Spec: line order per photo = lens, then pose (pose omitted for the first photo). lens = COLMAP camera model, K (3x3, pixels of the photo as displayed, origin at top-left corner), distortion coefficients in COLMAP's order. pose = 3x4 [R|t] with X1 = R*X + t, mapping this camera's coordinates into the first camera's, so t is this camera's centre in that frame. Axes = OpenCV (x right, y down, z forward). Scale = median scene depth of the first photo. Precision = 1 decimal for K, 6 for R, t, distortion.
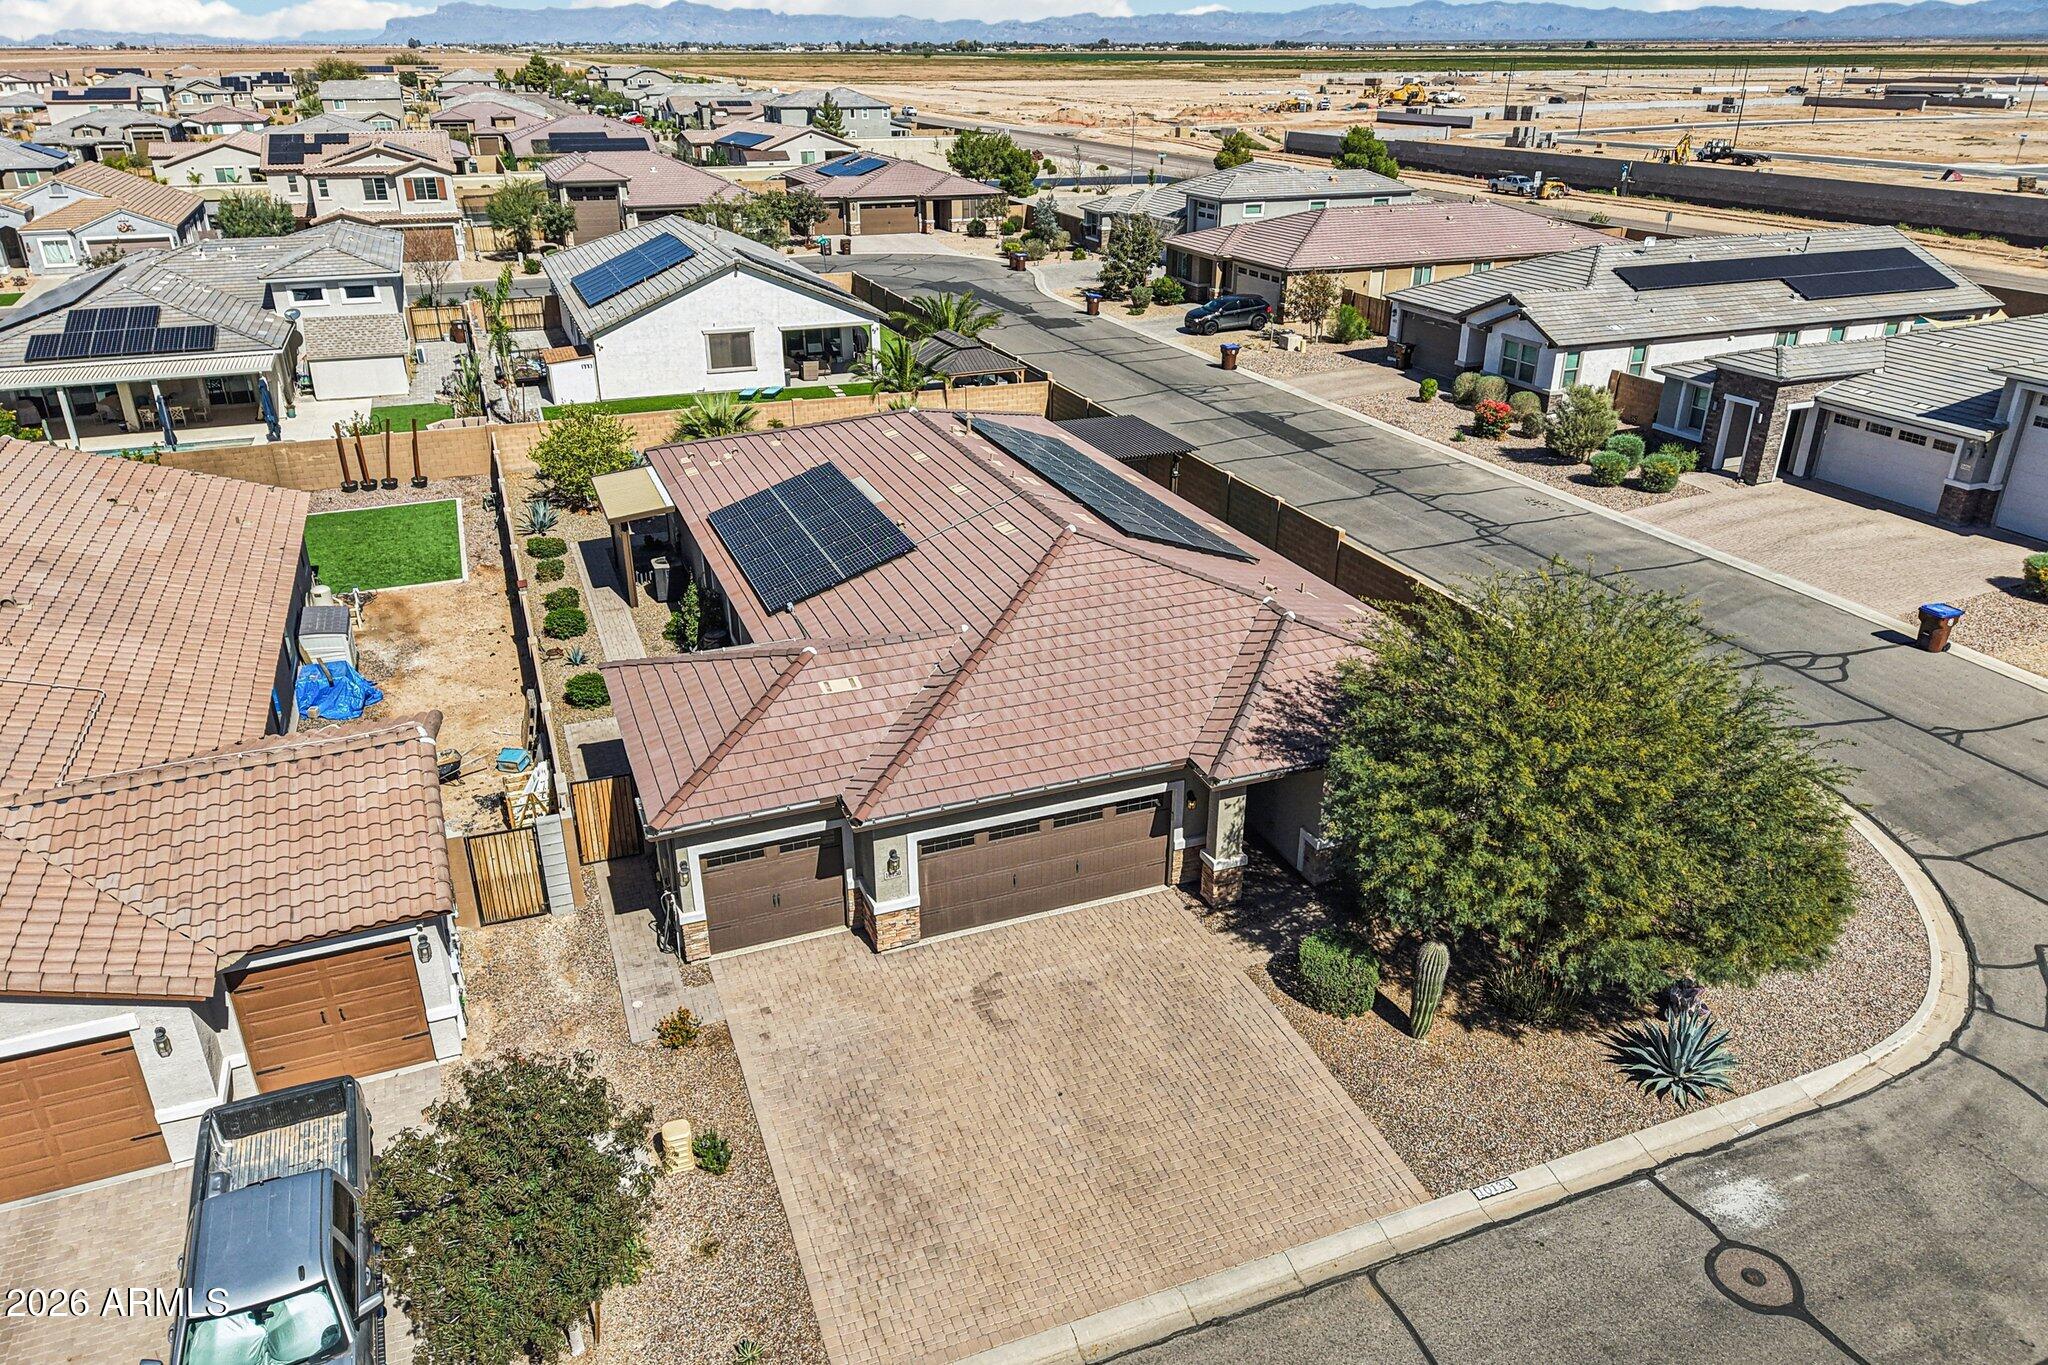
lens RADIAL K [[1390.3, 0, 1024.0], [0, 1390.3, 682.5], [0, 0, 1]] dist [0.038010, -0.042790]
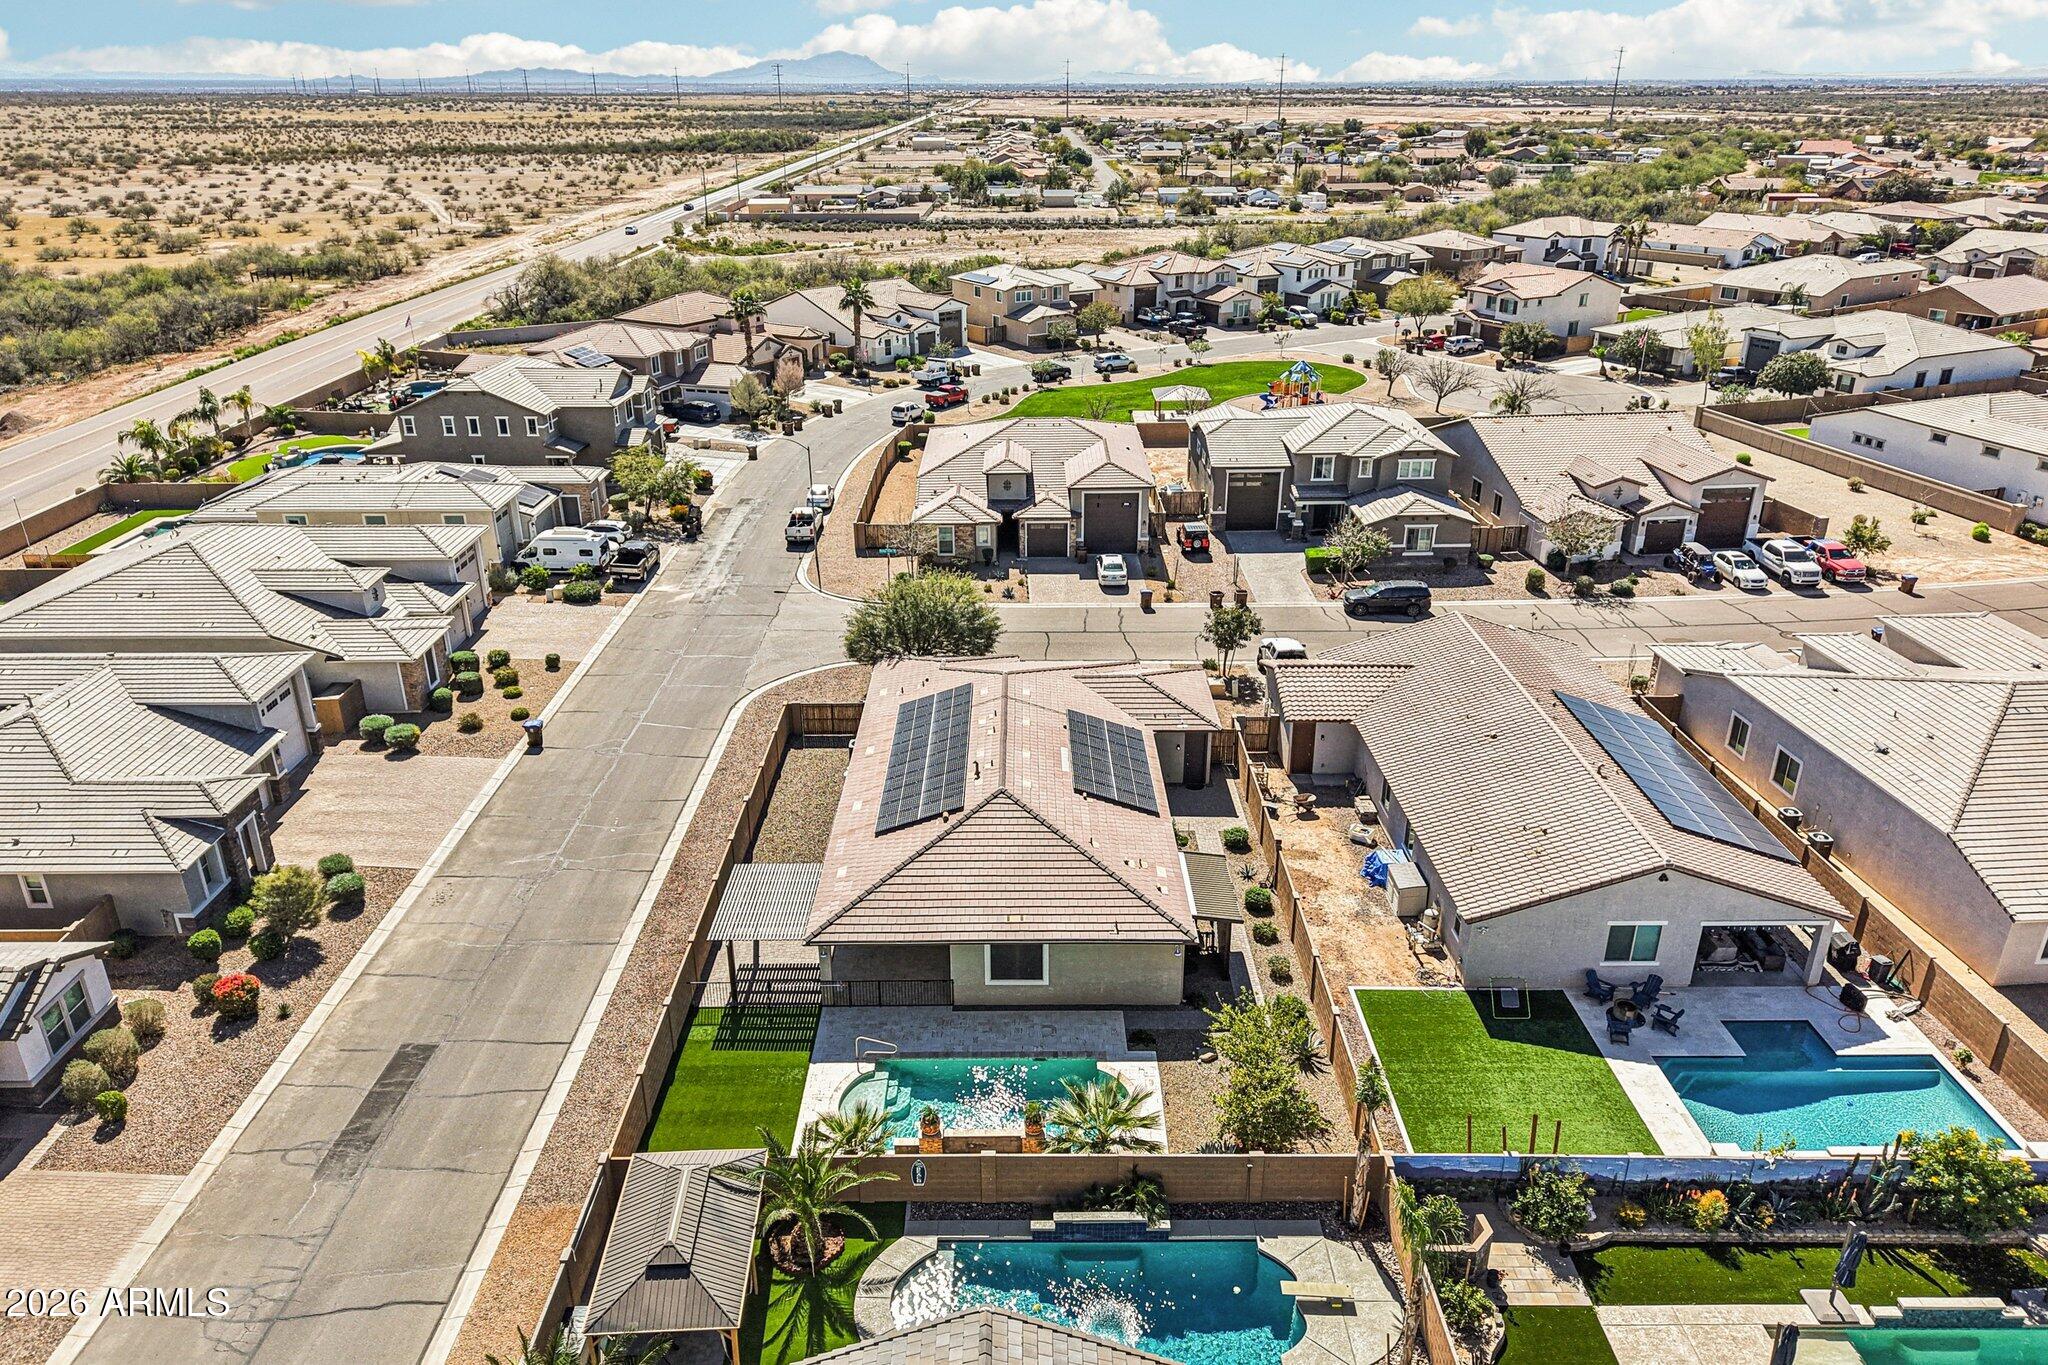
lens RADIAL K [[1357.5, 0, 1012.8], [0, 1357.5, 680.3], [0, 0, 1]] dist [0.055582, -0.075304]
pose [[-0.925798, -0.142522, 0.350122, -0.418582], [0.163843, 0.683398, 0.711423, -0.934471], [-0.340666, 0.715999, -0.609338, 1.343047]]
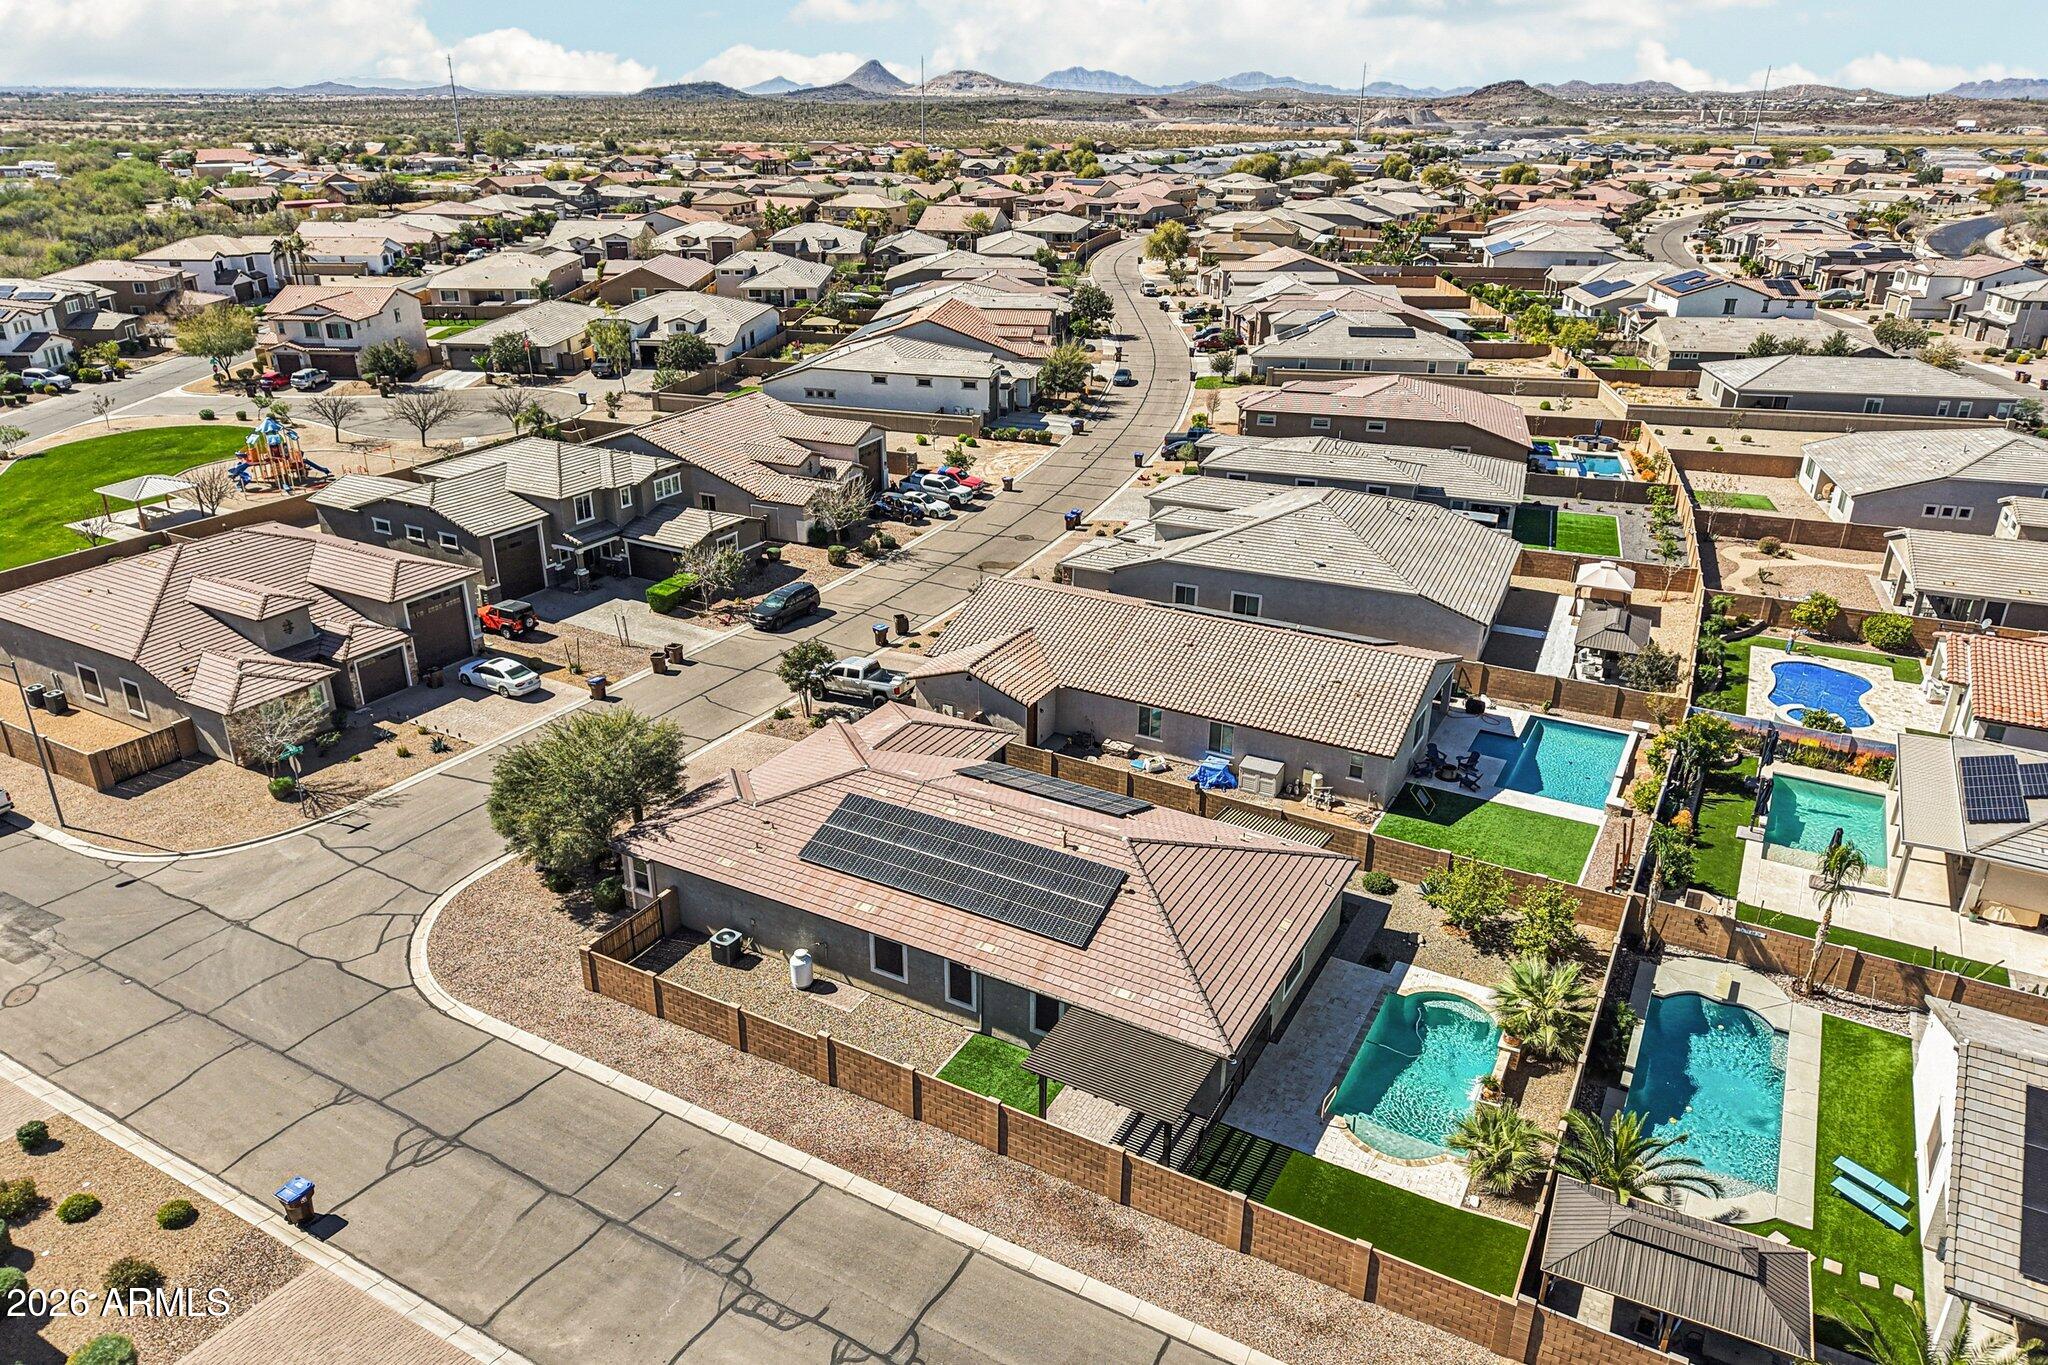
lens RADIAL K [[1357.5, 0, 1012.8], [0, 1357.5, 680.3], [0, 0, 1]] dist [0.055582, -0.075304]
pose [[-0.782468, 0.243836, -0.572964, 0.527762], [-0.260108, 0.708031, 0.656533, -0.848818], [0.565763, 0.662749, -0.490588, 1.137780]]
